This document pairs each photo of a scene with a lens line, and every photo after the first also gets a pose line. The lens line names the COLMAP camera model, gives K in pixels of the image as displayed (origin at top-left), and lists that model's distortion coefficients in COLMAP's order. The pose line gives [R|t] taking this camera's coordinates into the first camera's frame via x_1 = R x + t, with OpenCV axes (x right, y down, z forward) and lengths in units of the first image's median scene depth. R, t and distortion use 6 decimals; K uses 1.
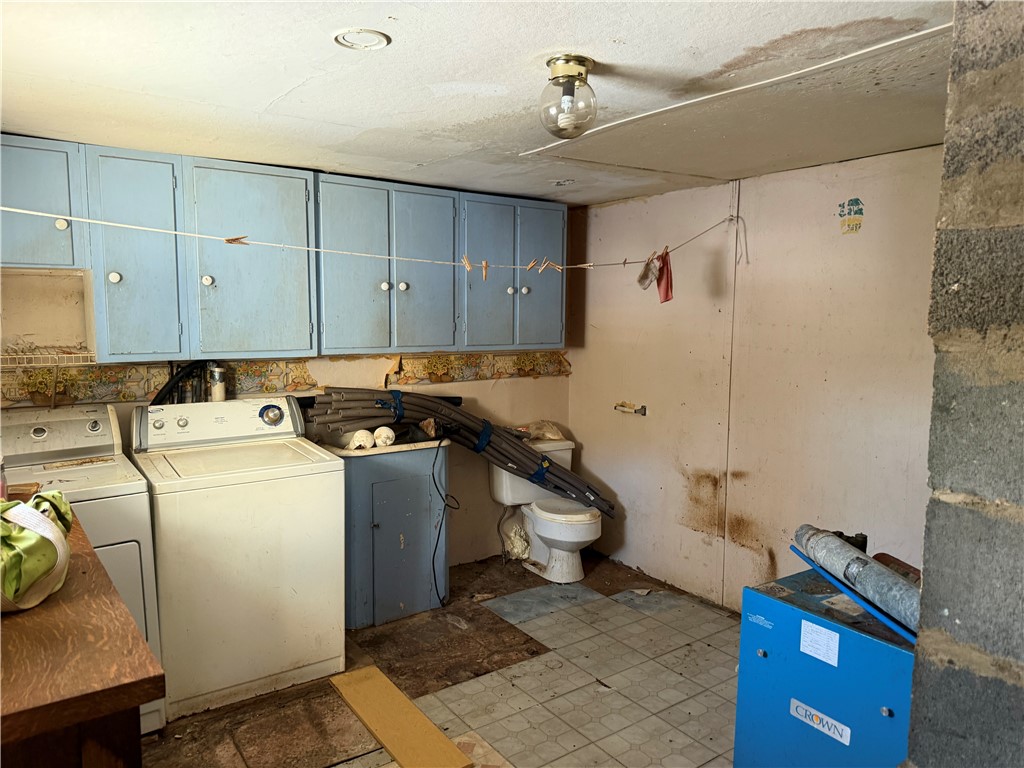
lens RADIAL K [[734.0, 0, 517.9], [0, 734.0, 381.0], [0, 0, 1]] dist [0.086817, -0.119005]
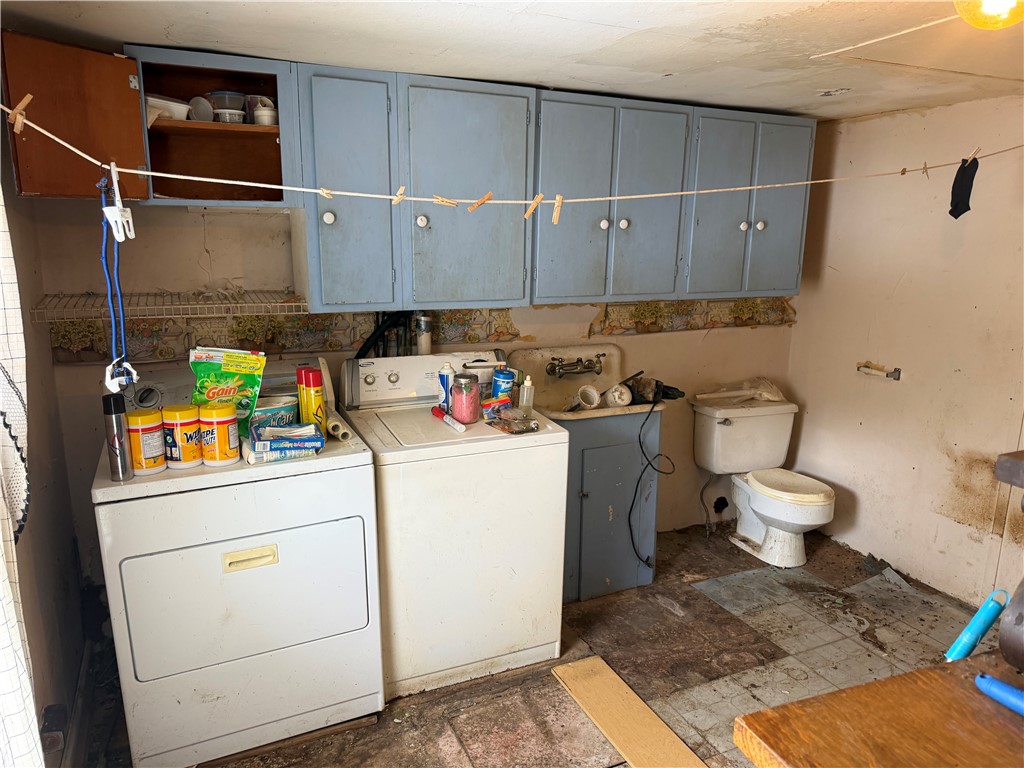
lens RADIAL K [[734.0, 0, 510.9], [0, 734.0, 381.9], [0, 0, 1]] dist [0.086817, -0.119005]
pose [[0.983705, 0.044956, -0.174078, -0.136183], [-0.026029, 0.993643, 0.109526, -0.039028], [0.177896, -0.103210, 0.978622, 0.125063]]
